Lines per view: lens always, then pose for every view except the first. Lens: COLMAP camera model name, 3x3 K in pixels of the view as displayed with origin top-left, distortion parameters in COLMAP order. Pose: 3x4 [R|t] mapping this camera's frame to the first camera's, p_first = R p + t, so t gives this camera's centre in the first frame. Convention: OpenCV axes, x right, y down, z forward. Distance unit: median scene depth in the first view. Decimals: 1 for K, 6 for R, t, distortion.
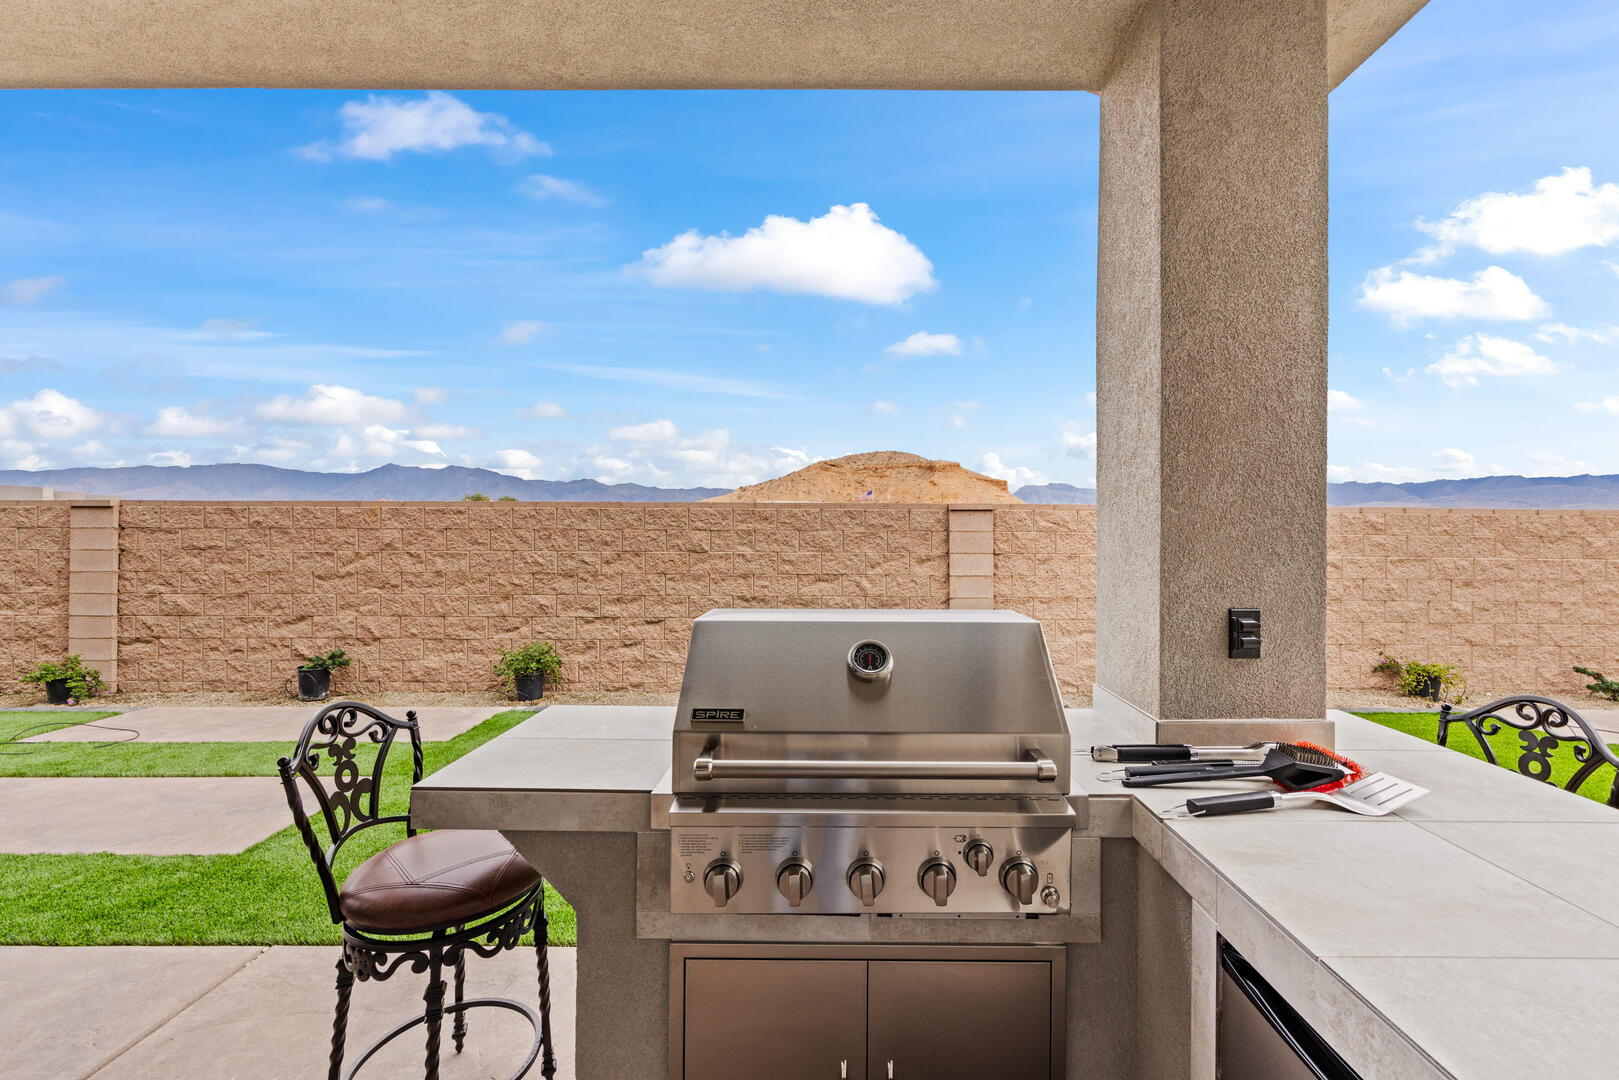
lens RADIAL K [[664.9, 0, 819.3], [0, 664.9, 536.5], [0, 0, 1]] dist [0.001295, 0.000765]
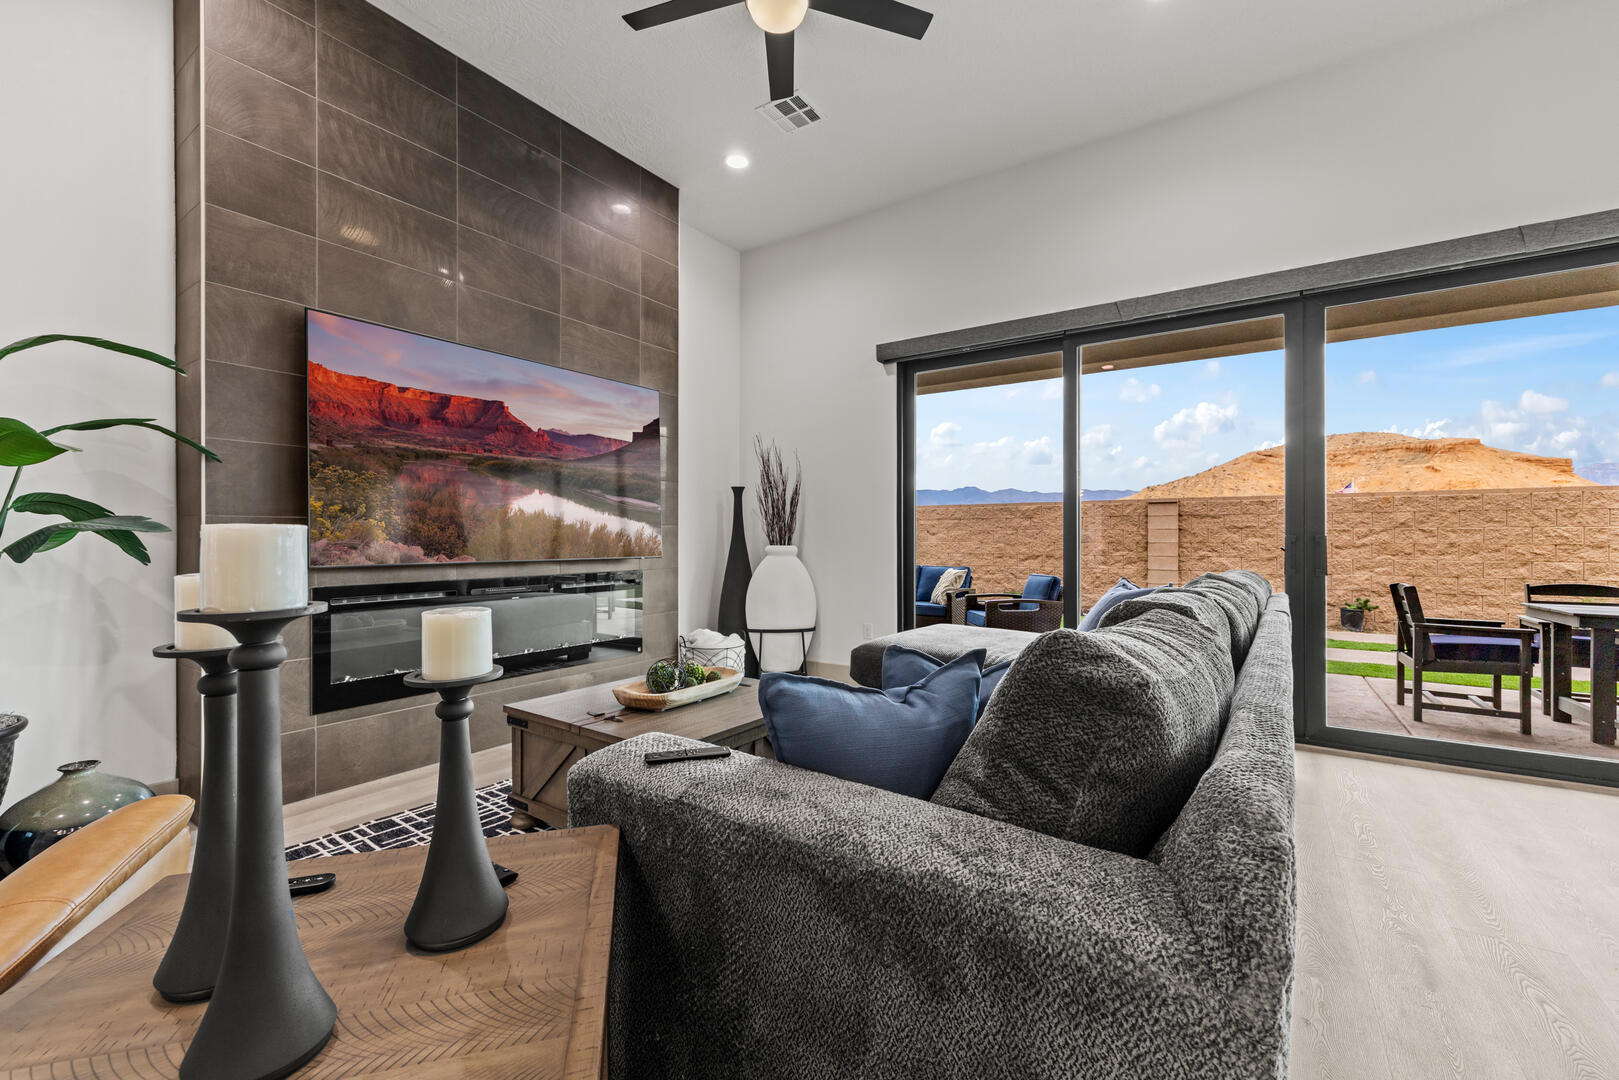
lens RADIAL K [[664.9, 0, 804.6], [0, 664.9, 538.8], [0, 0, 1]] dist [0.001295, 0.000765]
pose [[0.836541, -0.002974, -0.547896, -0.922785], [0.000437, 0.999989, -0.004761, 0.049399], [0.547904, 0.003743, 0.836533, -0.812183]]
